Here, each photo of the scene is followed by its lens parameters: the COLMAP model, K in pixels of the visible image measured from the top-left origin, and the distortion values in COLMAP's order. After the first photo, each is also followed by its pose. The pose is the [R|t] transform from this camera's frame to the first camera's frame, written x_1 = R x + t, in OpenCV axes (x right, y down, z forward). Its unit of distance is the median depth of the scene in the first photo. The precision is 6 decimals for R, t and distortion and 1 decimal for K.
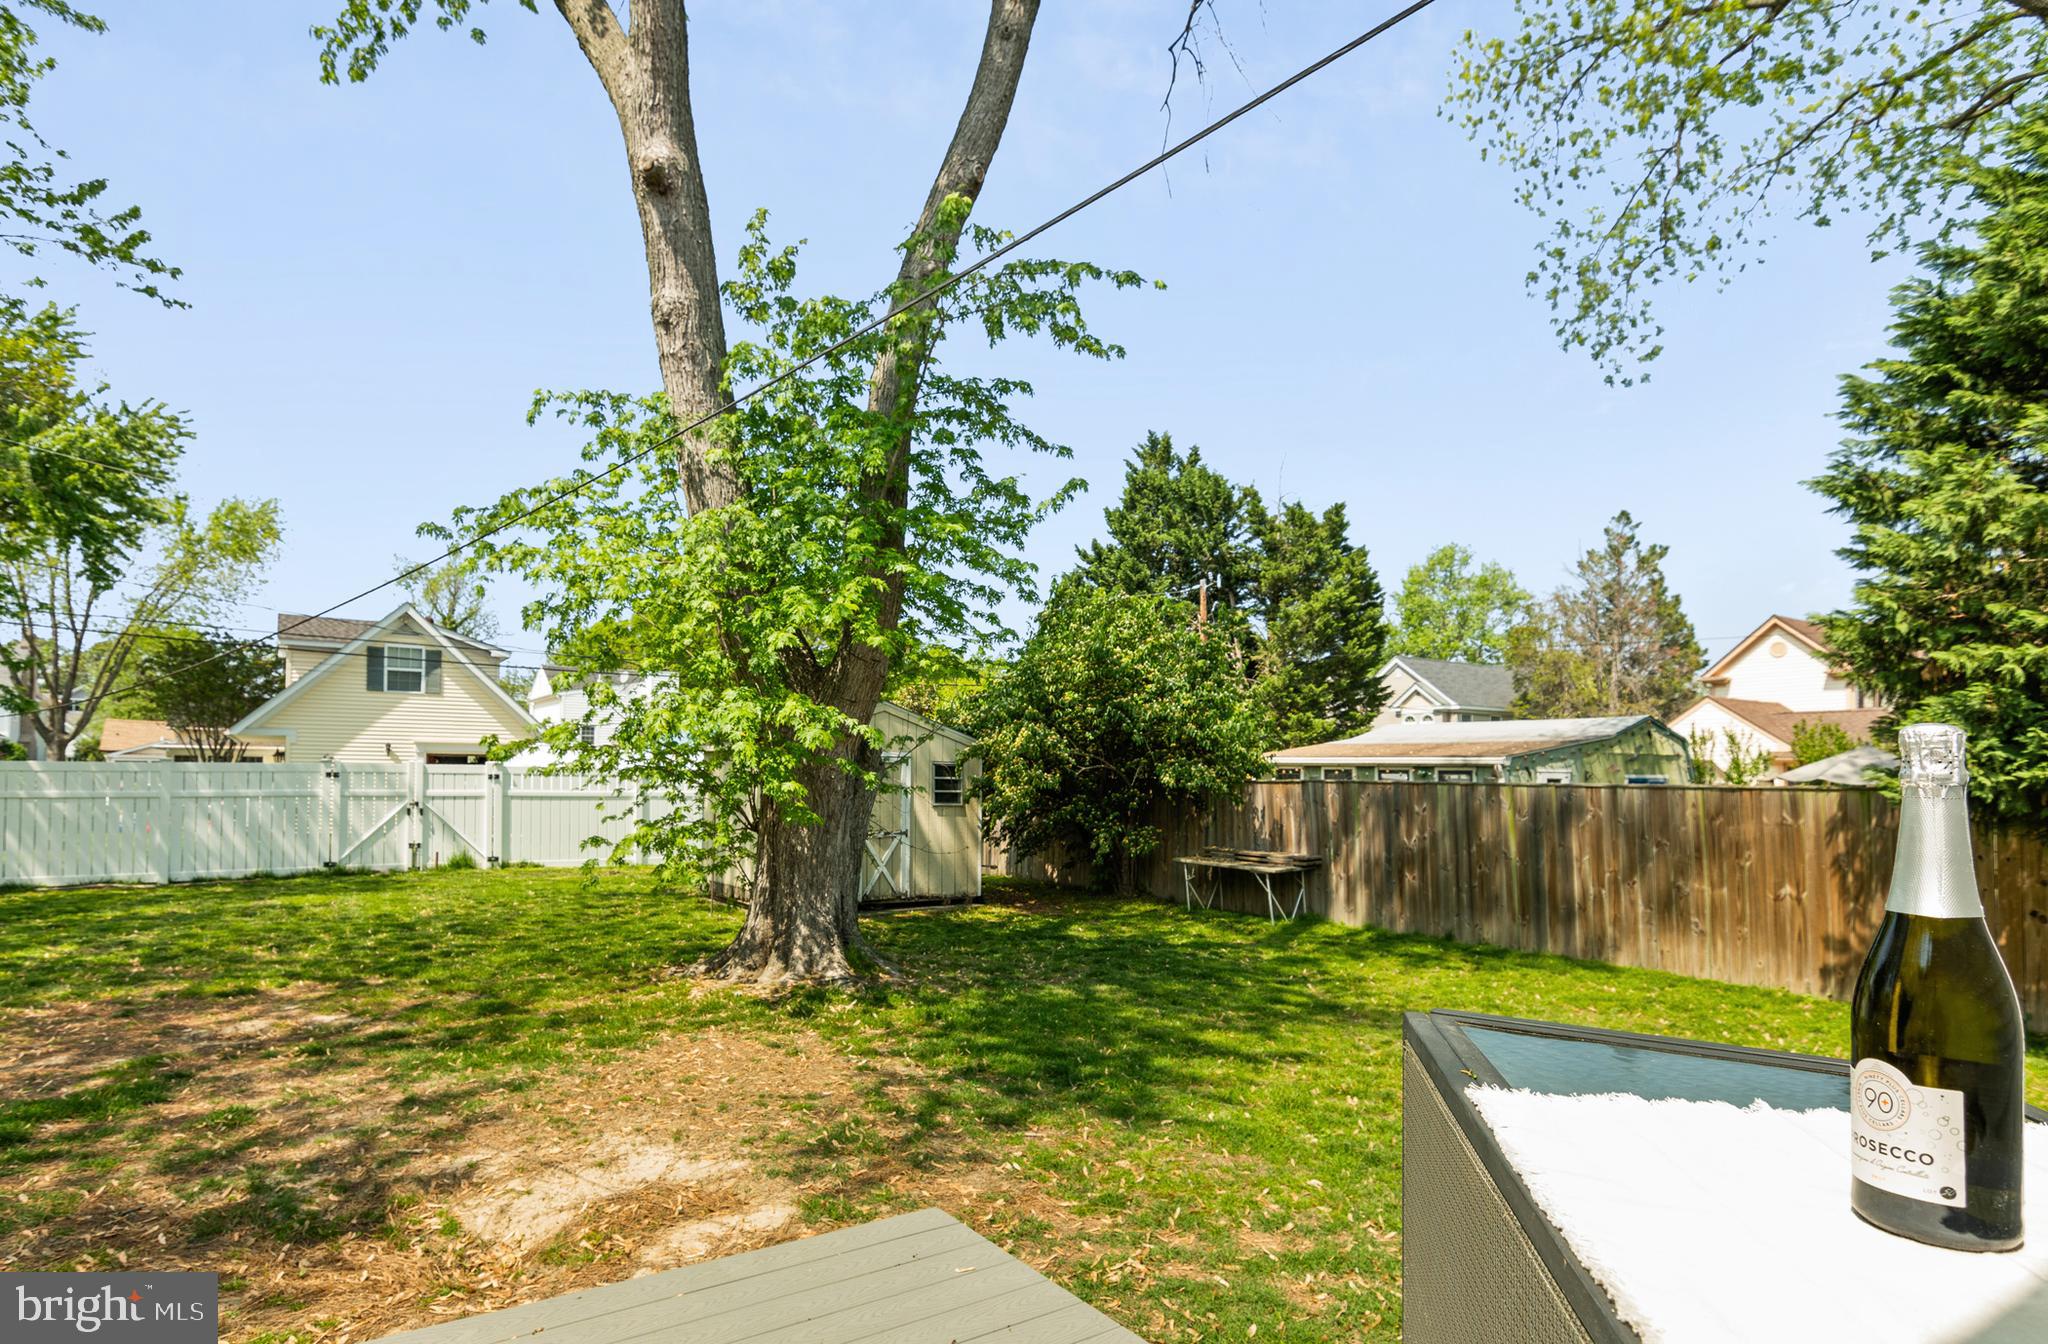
lens RADIAL K [[982.7, 0, 1024.6], [0, 982.7, 782.8], [0, 0, 1]] dist [-0.000045, -0.000046]
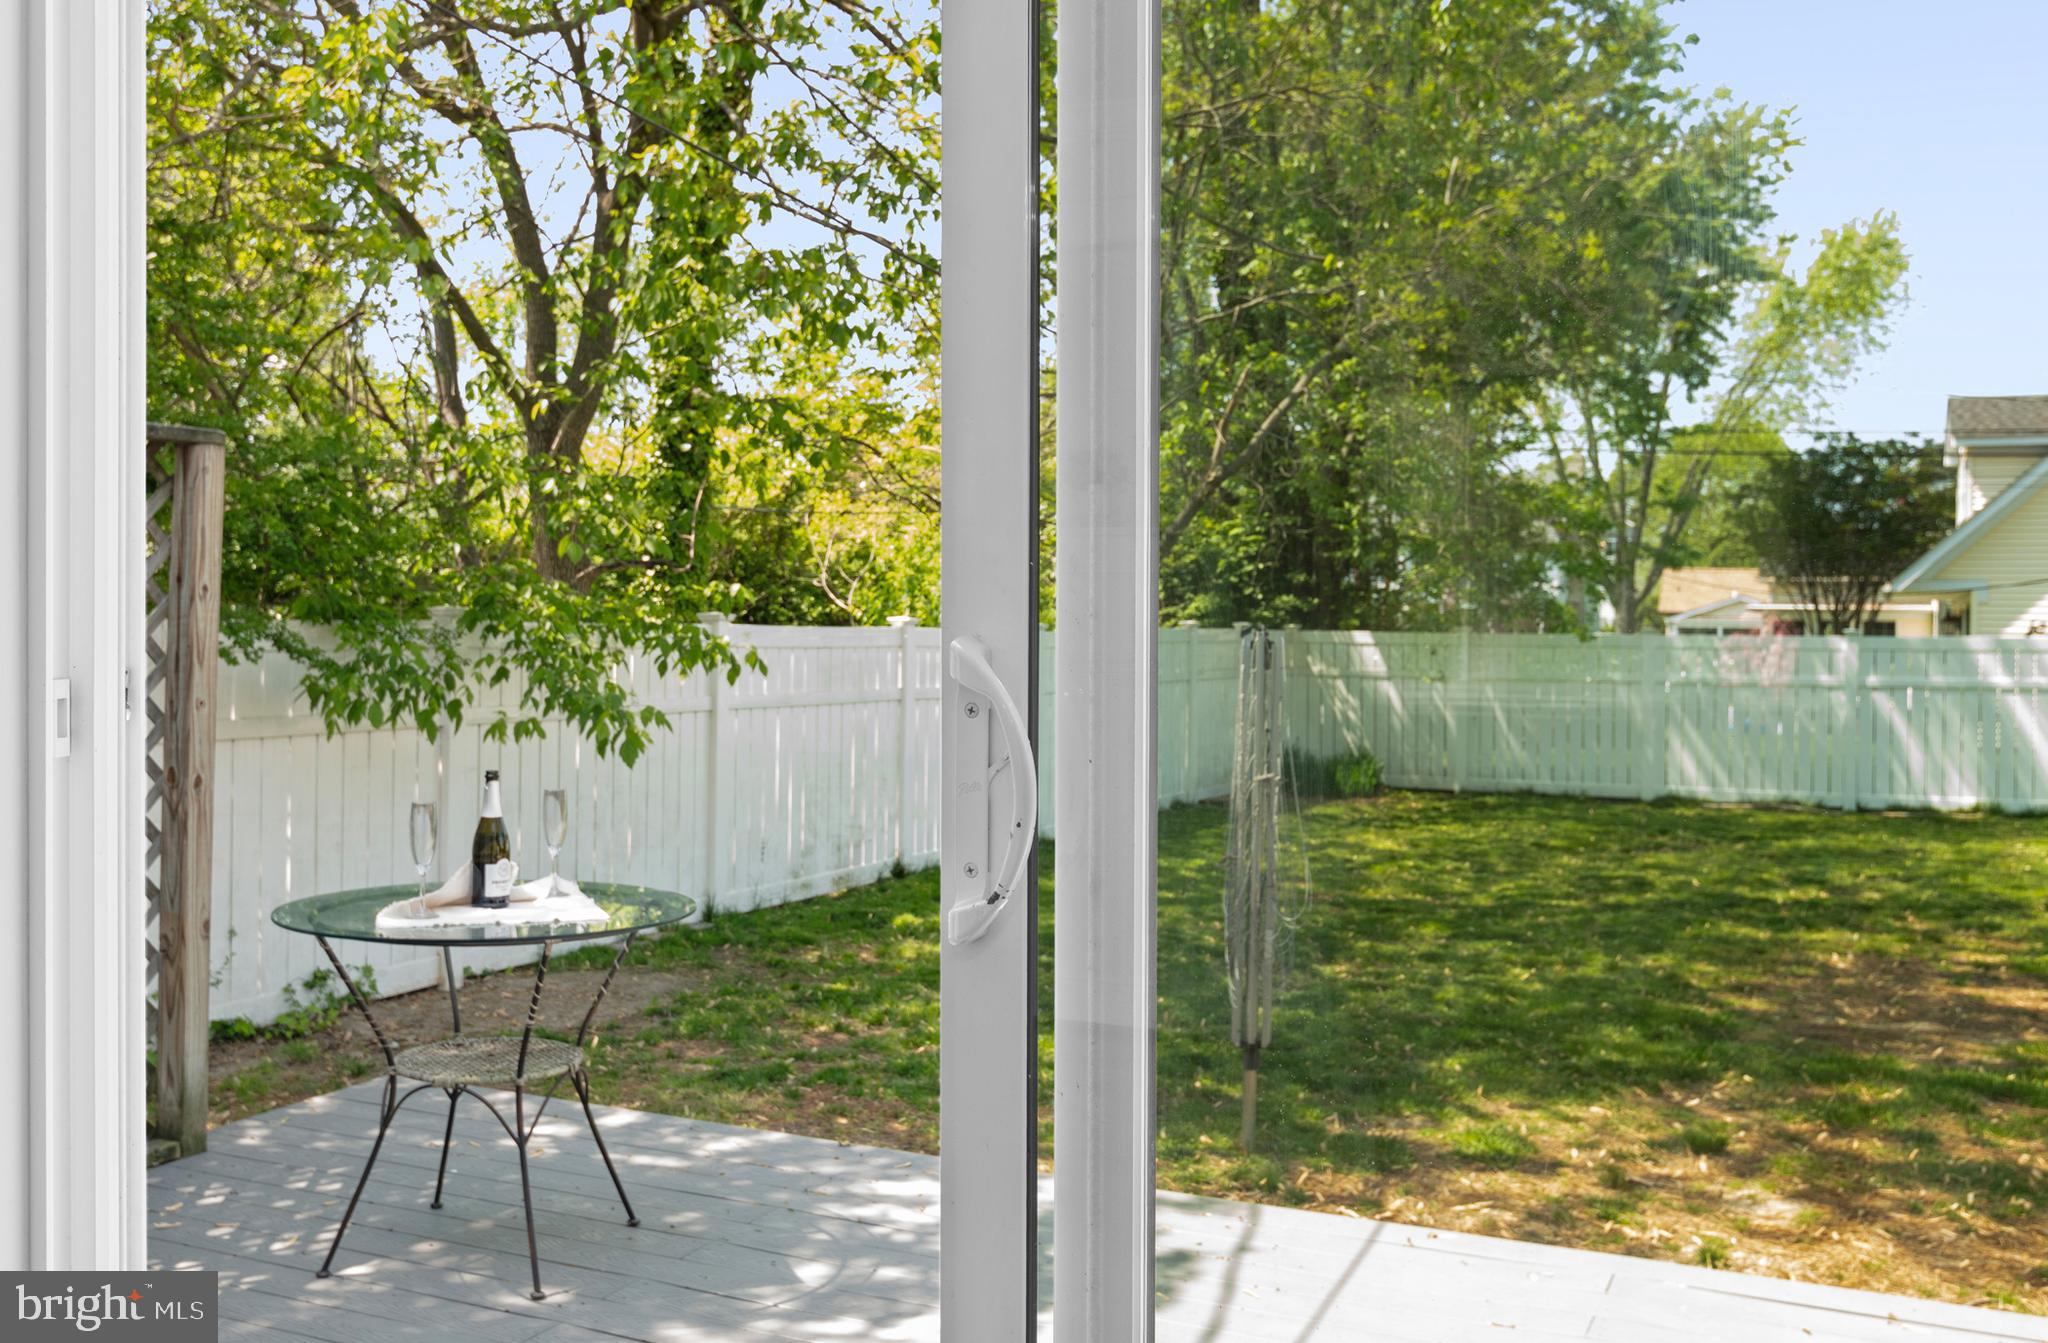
lens RADIAL K [[1912.2, 0, 1024.0], [0, 1912.2, 671.5], [0, 0, 1]] dist [-0.113070, 0.258806]
pose [[0.571170, 0.014061, -0.820711, -0.132157], [-0.002202, 0.999876, 0.015598, -0.017738], [0.820829, -0.007101, 0.571130, -0.261480]]
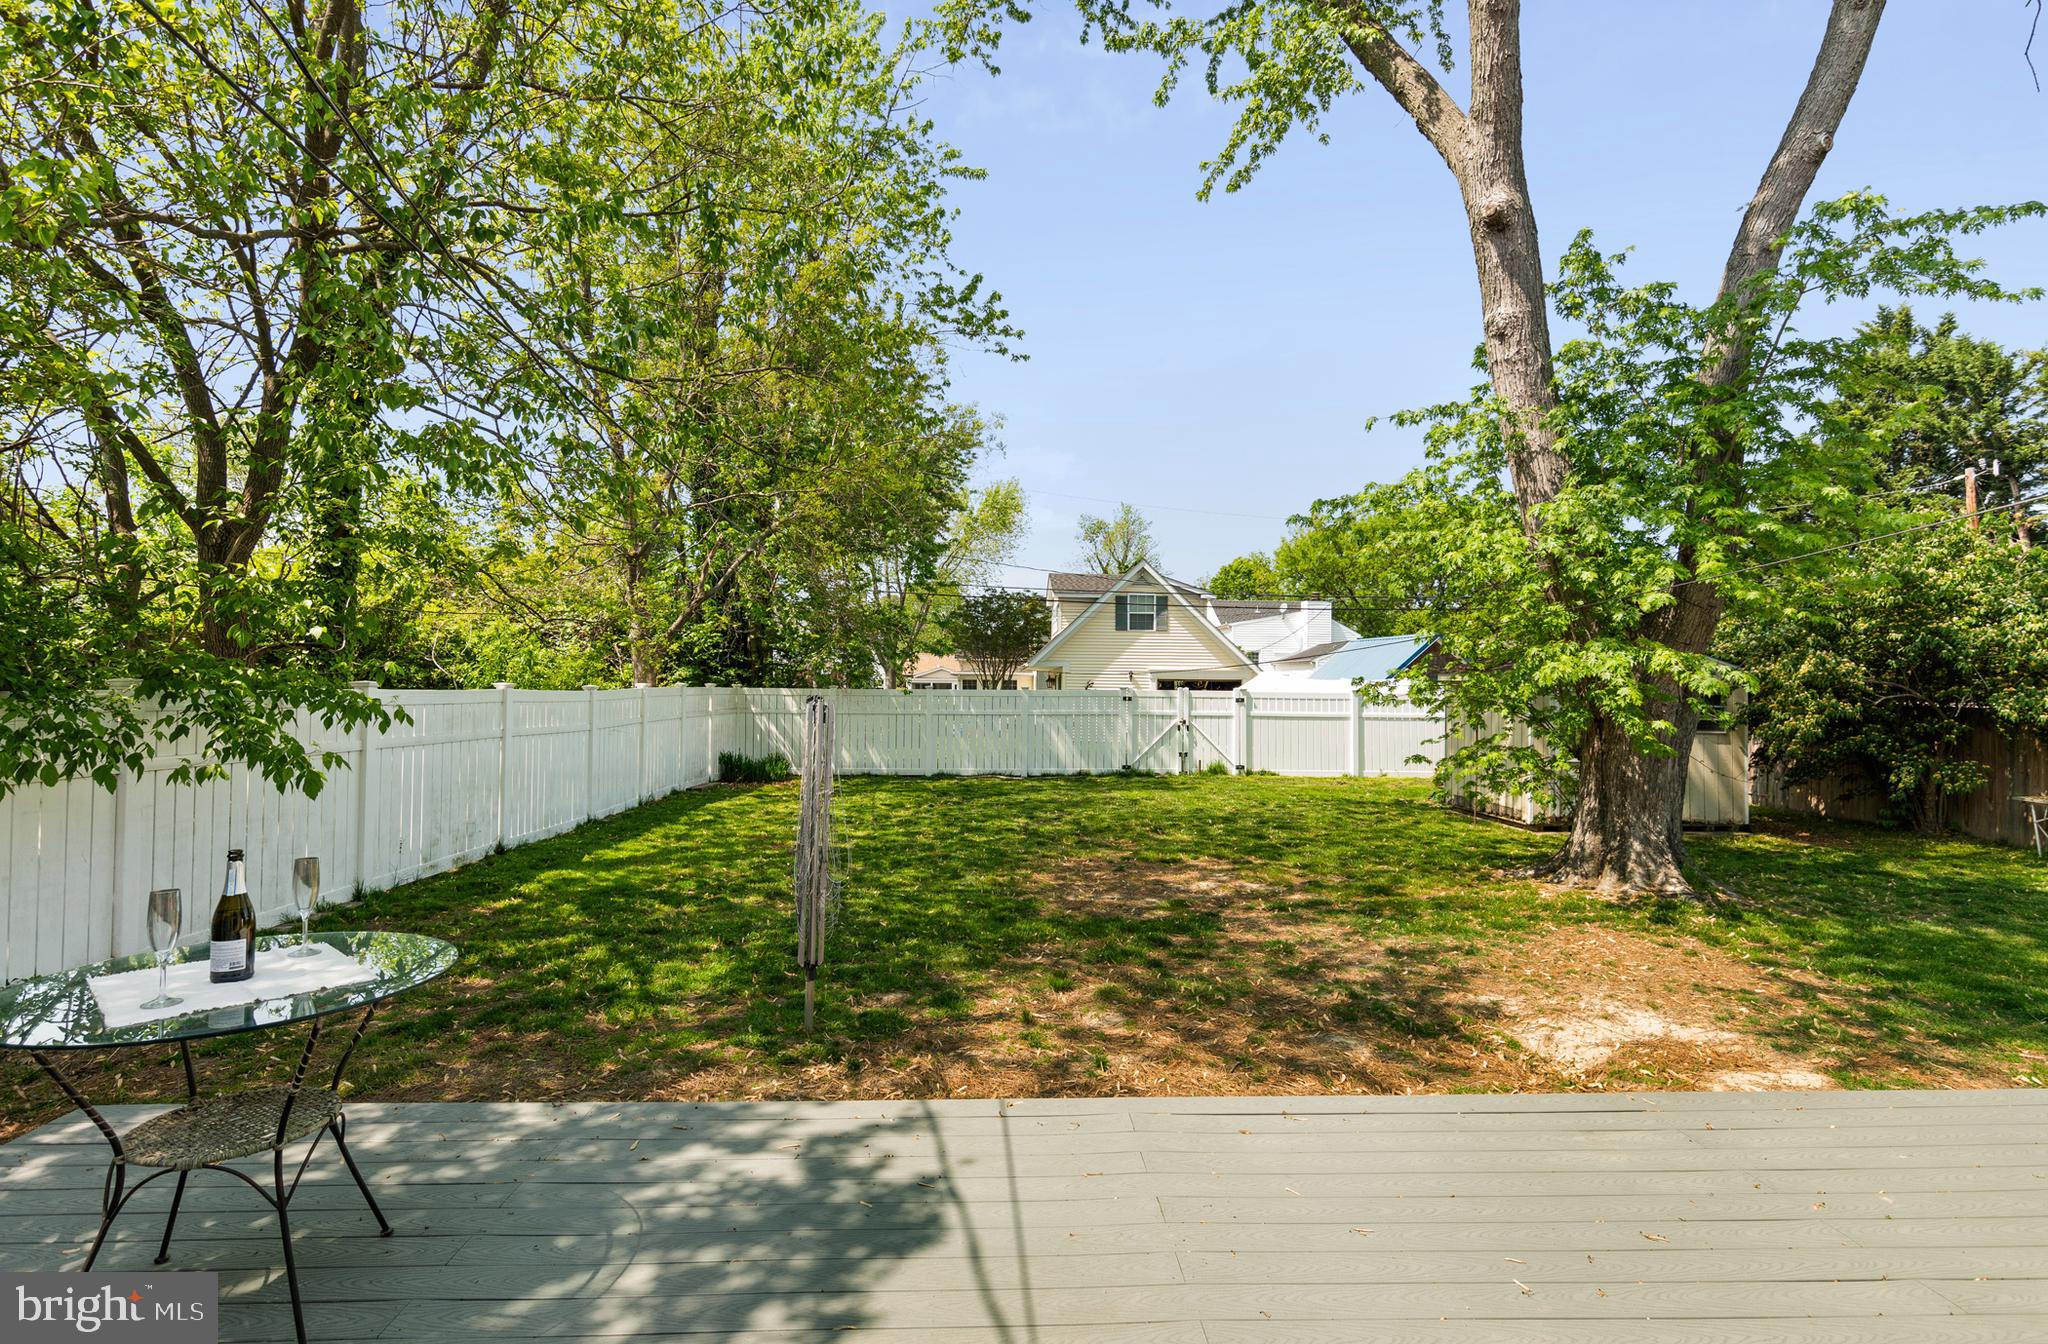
lens RADIAL K [[984.3, 0, 1024.0], [0, 984.3, 672.0], [0, 0, 1]] dist [0.000526, 0.001870]
pose [[0.877924, -0.008767, -0.478719, -0.217157], [0.000296, 0.999842, -0.017768, -0.022744], [0.478799, 0.015457, 0.877788, -0.242750]]
